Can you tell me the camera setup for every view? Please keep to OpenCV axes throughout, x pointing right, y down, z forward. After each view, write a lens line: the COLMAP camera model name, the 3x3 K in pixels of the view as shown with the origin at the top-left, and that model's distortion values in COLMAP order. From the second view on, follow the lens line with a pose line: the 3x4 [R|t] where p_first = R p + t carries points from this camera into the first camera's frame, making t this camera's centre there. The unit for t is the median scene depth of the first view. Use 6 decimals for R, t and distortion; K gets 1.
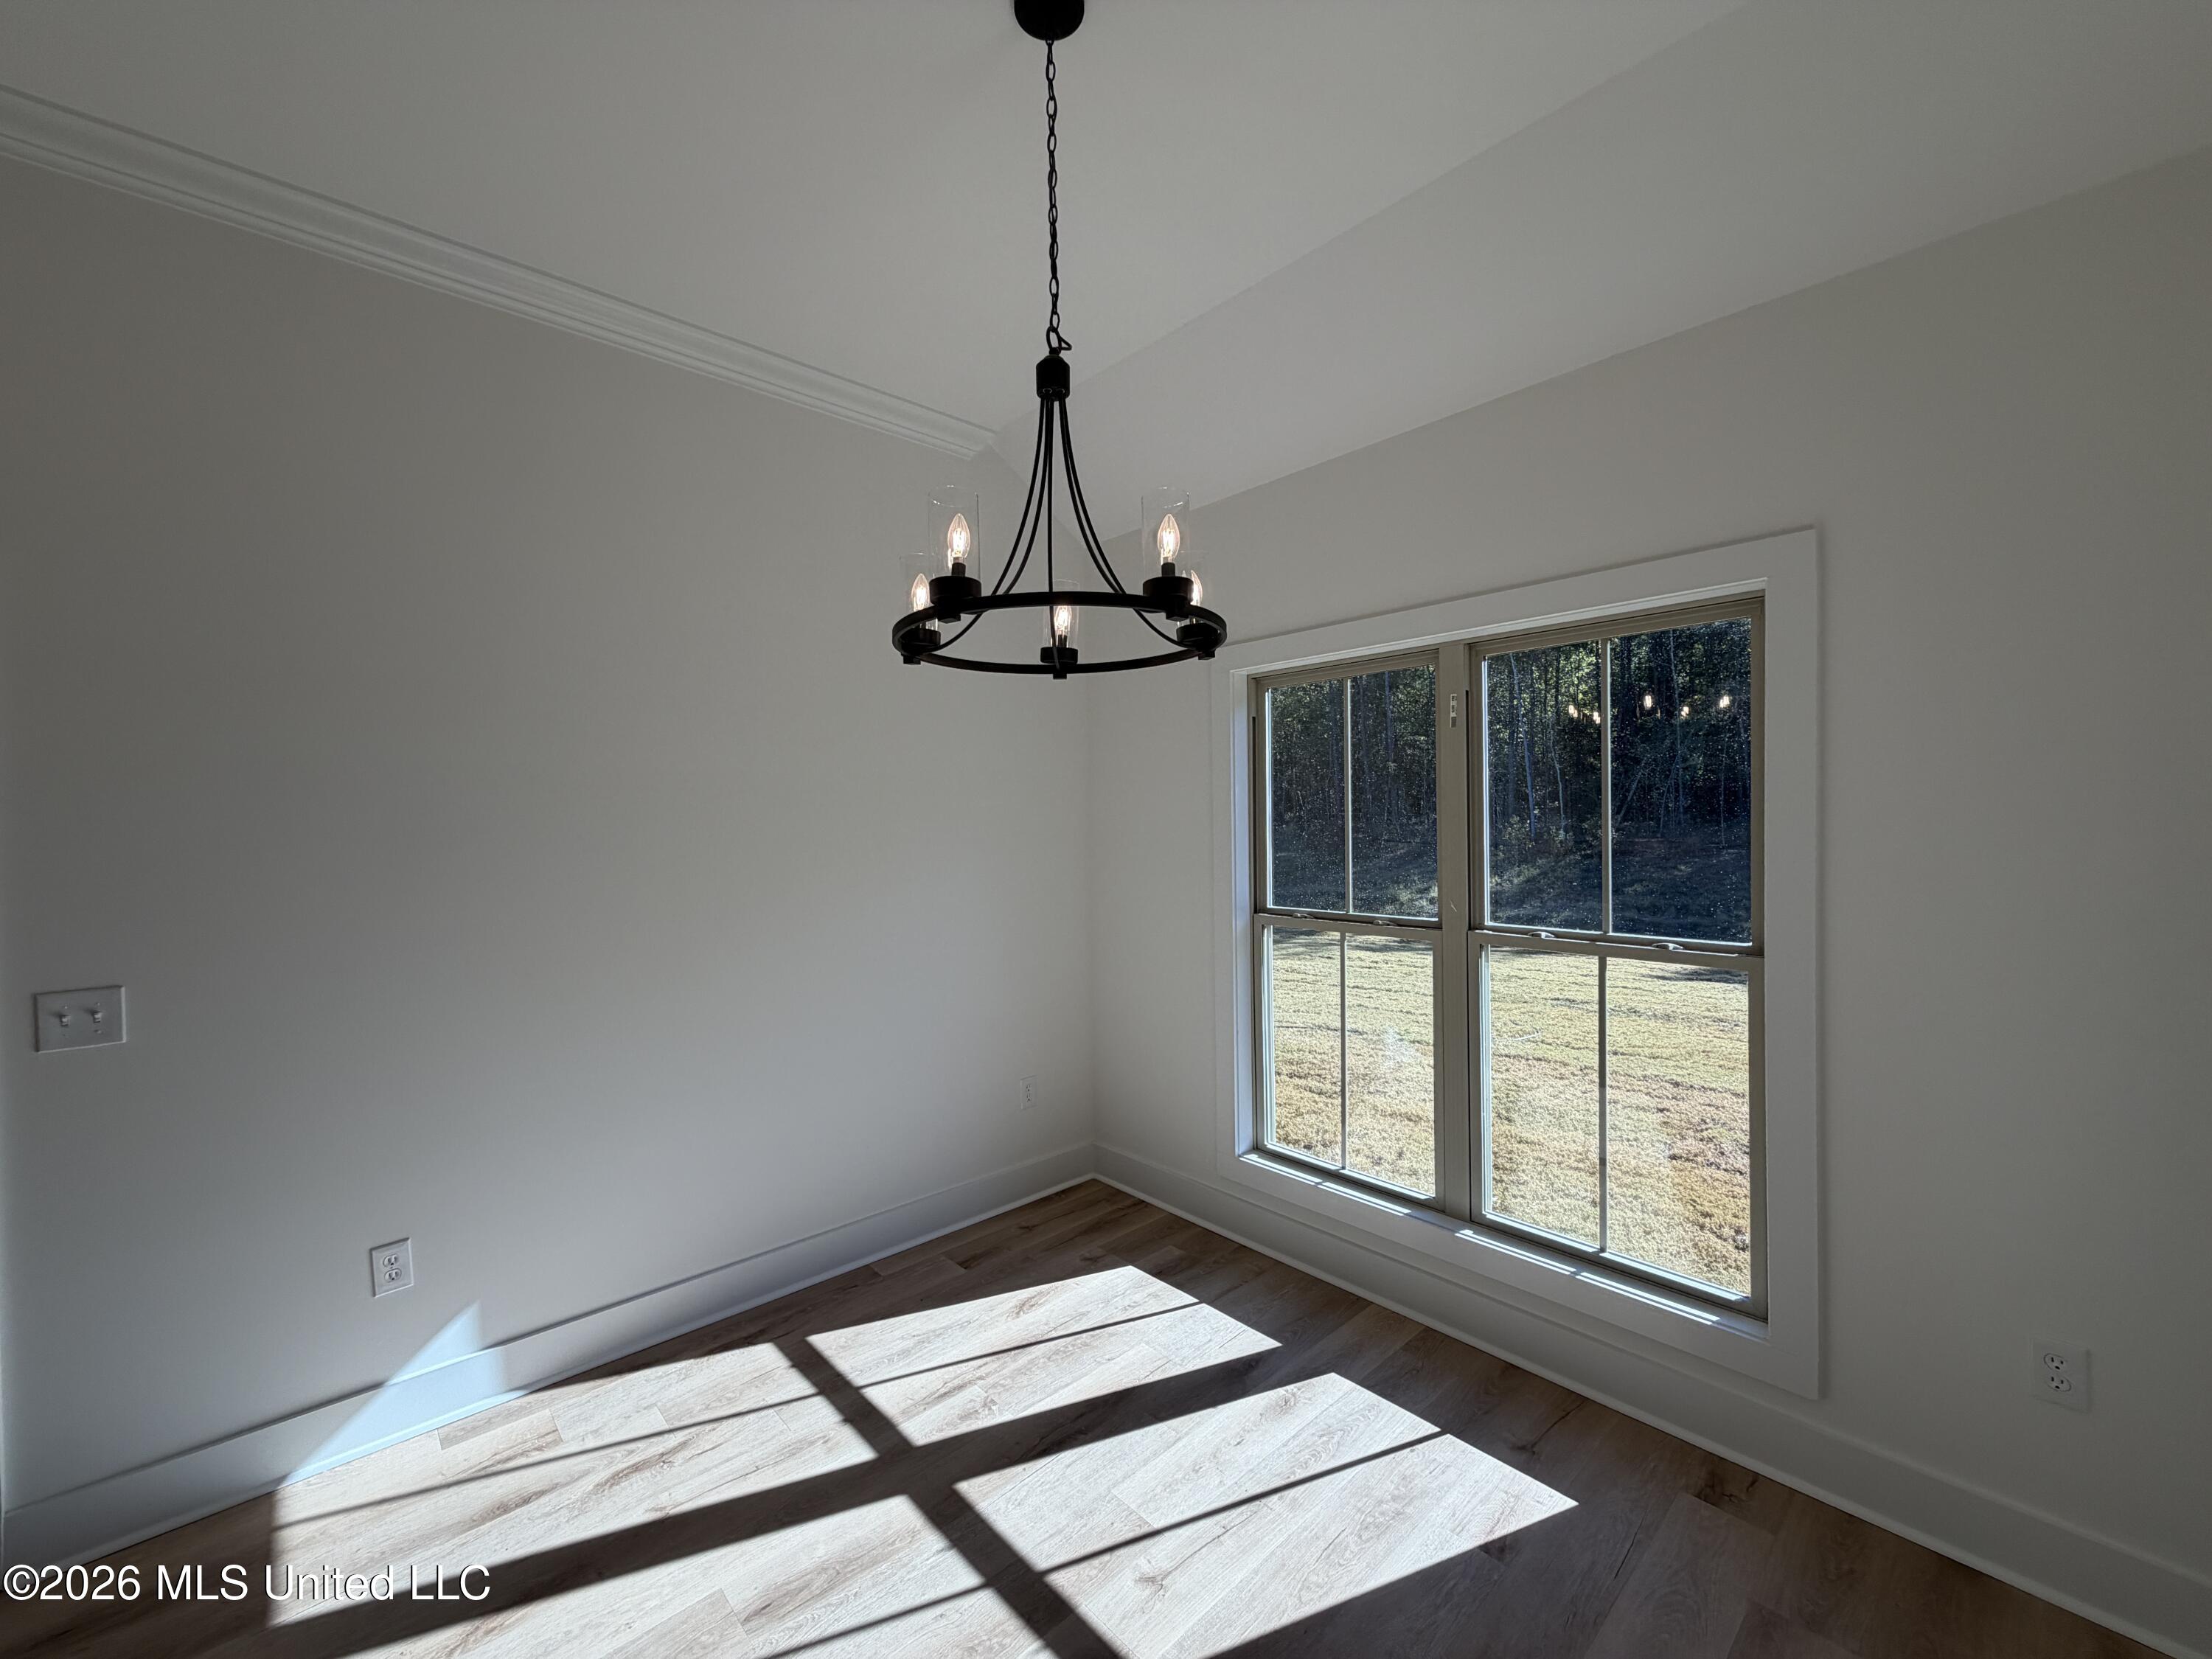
lens RADIAL K [[882.1, 0, 1097.6], [0, 882.1, 829.7], [0, 0, 1]] dist [-0.002048, 0.000116]
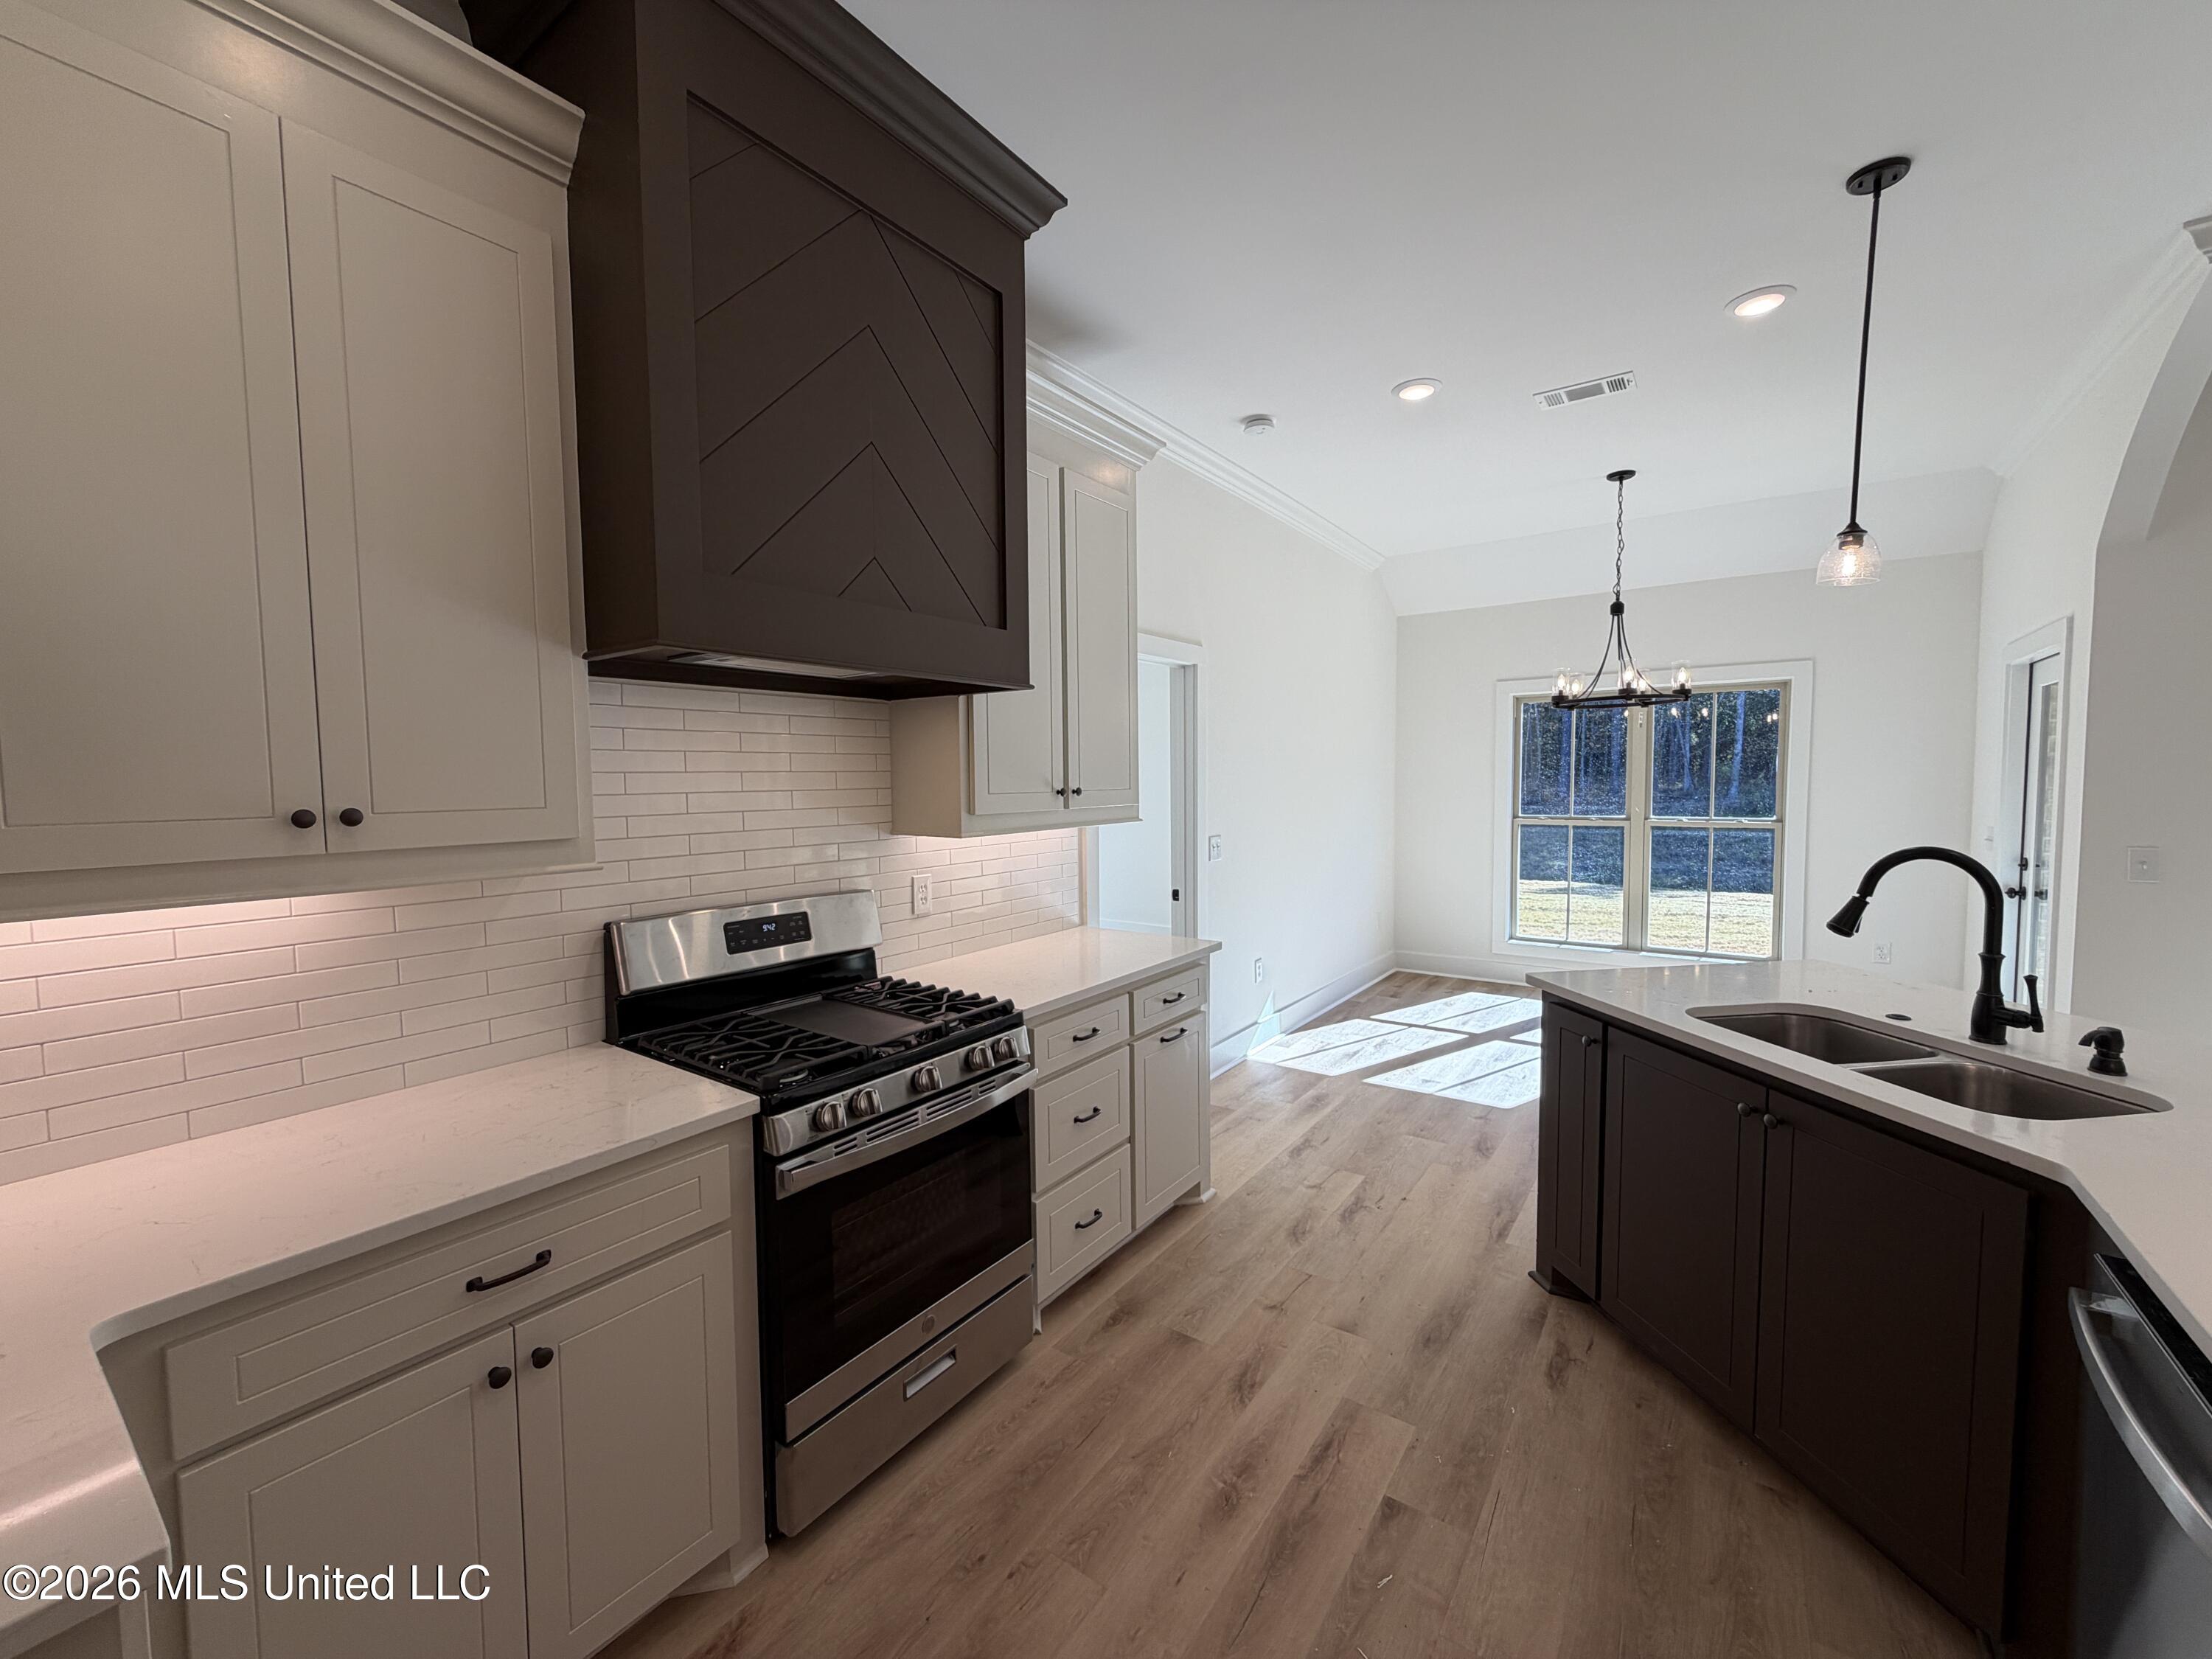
lens RADIAL K [[882.1, 0, 1091.3], [0, 882.1, 831.0], [0, 0, 1]] dist [-0.002048, 0.000116]
pose [[0.980452, -0.011008, 0.196450, -1.634220], [0.002830, 0.999120, 0.041859, 0.054818], [-0.196738, -0.040484, 0.979620, -1.062754]]
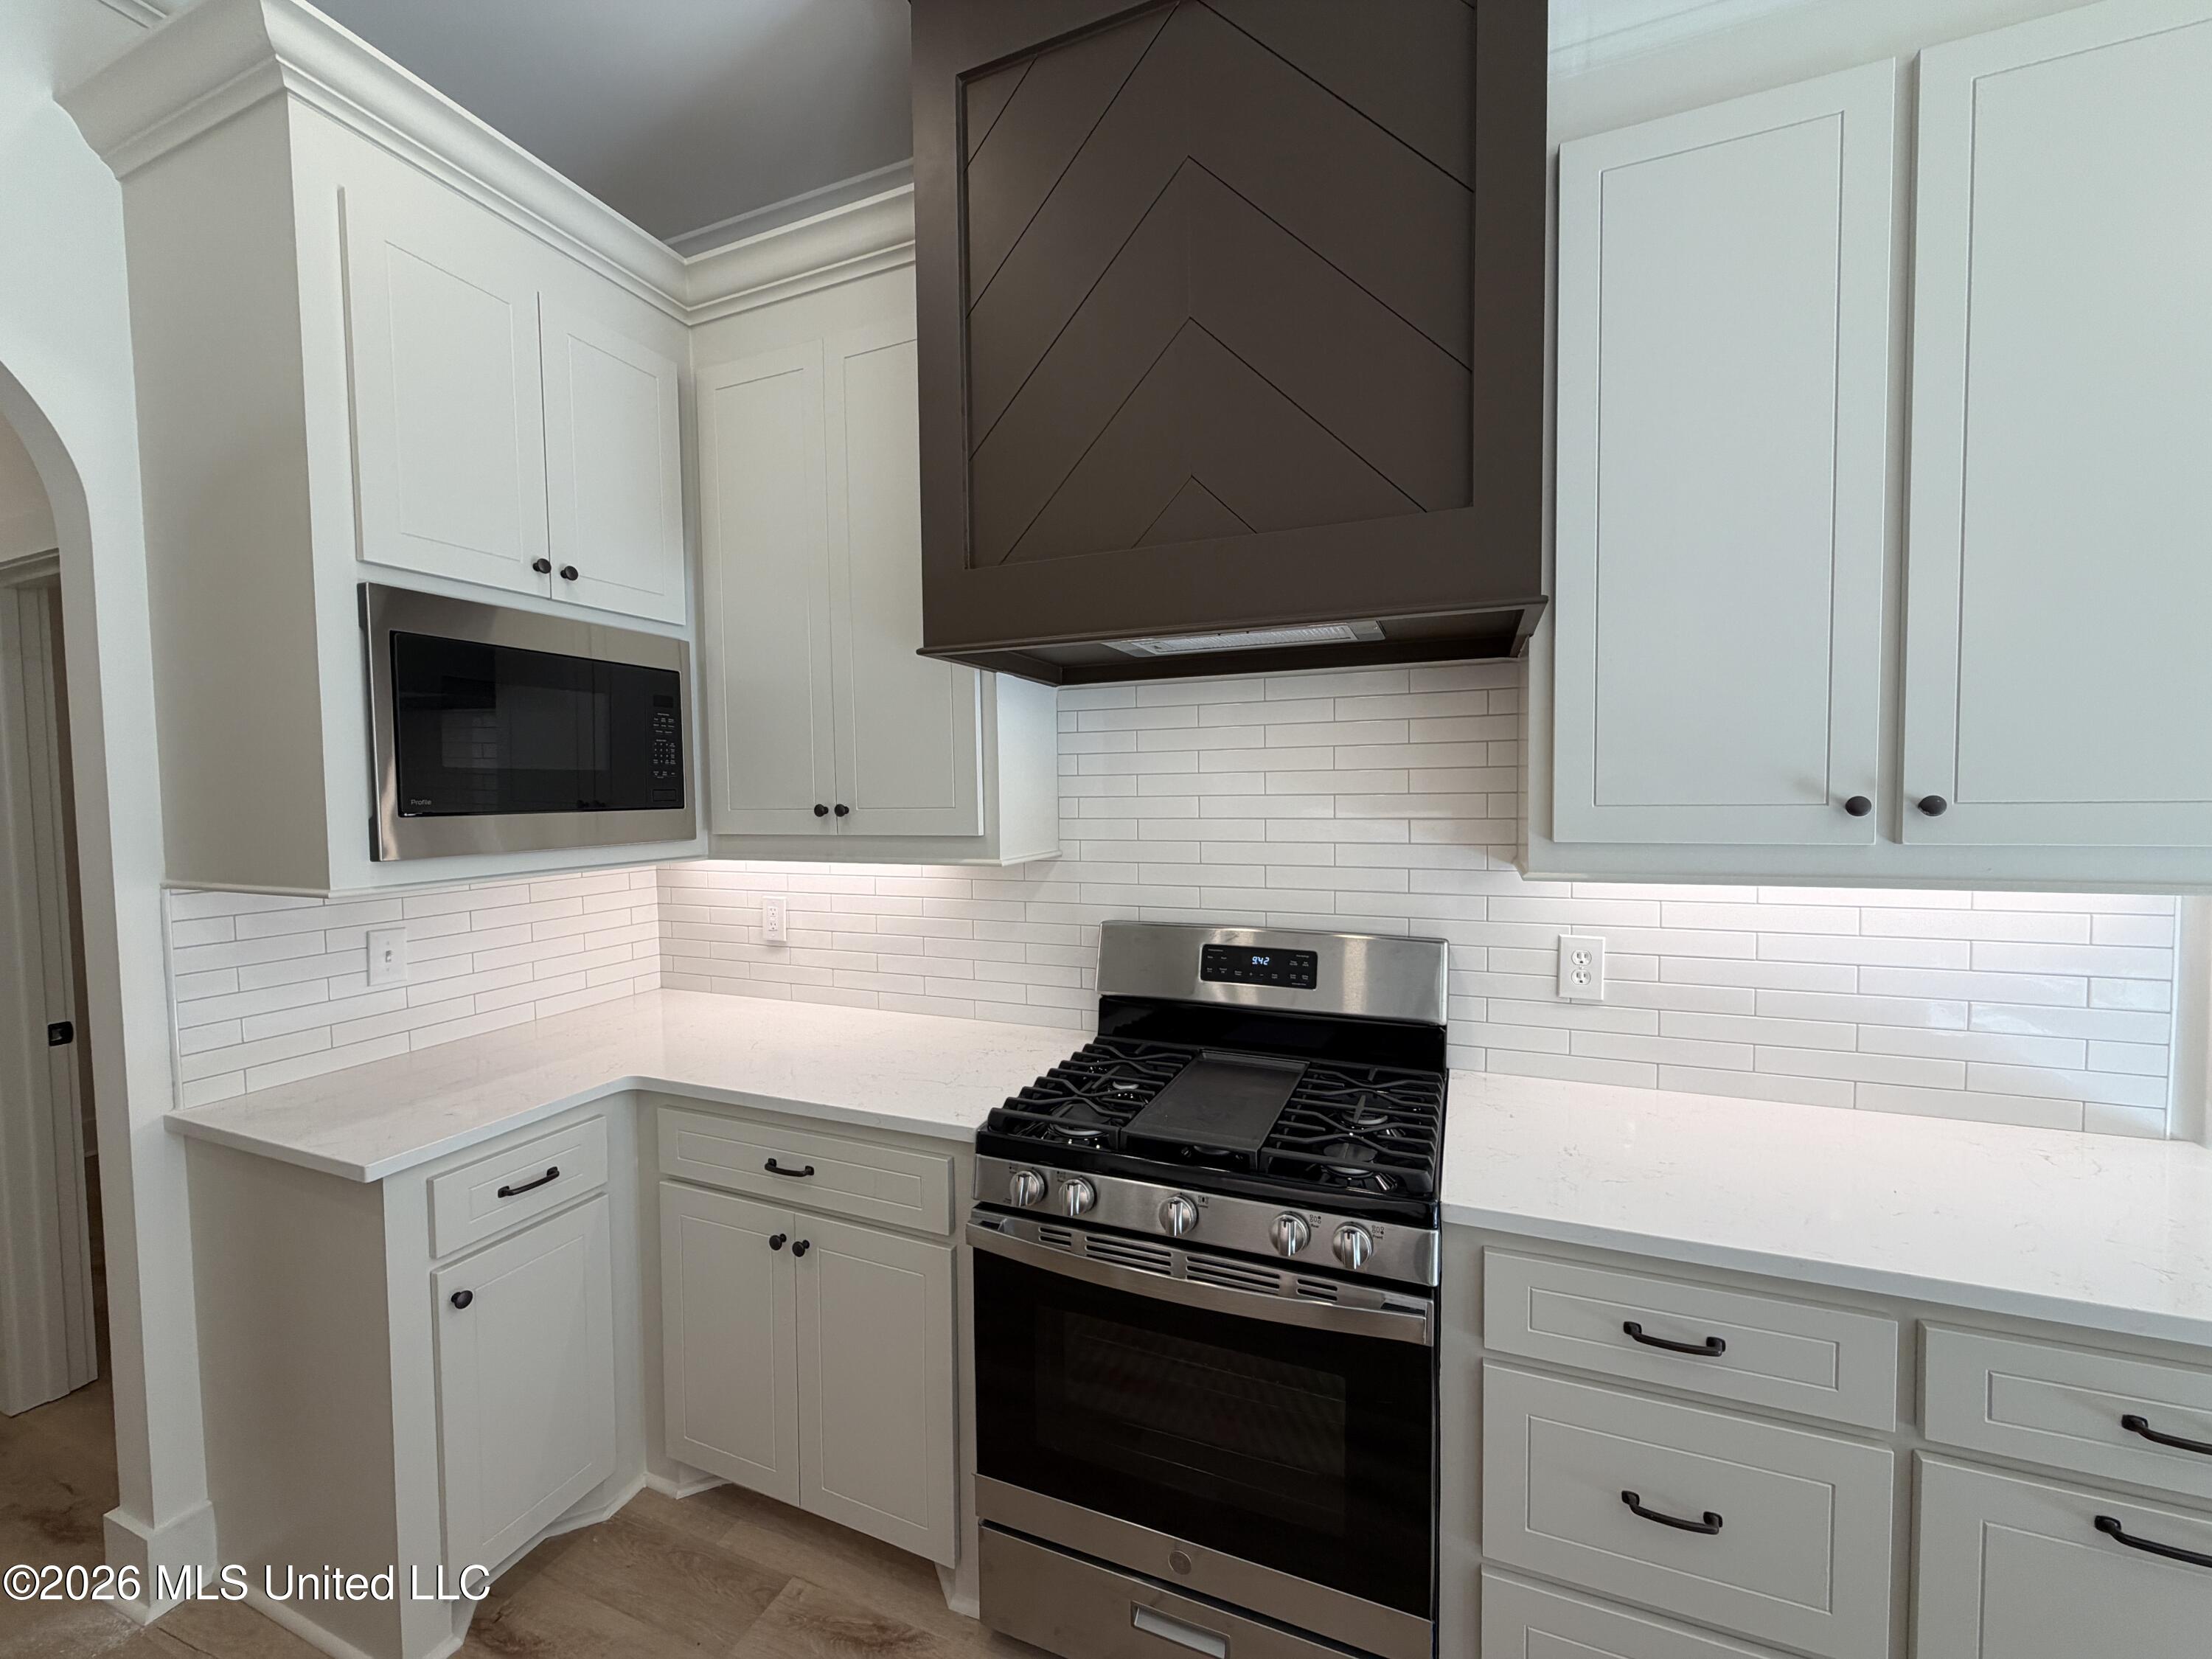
lens RADIAL K [[882.1, 0, 1106.7], [0, 882.1, 825.6], [0, 0, 1]] dist [-0.002048, 0.000116]
pose [[0.415656, 0.042811, -0.908514, -1.102788], [-0.007771, 0.999022, 0.043521, 0.043945], [0.909489, -0.011029, 0.415582, -0.475213]]
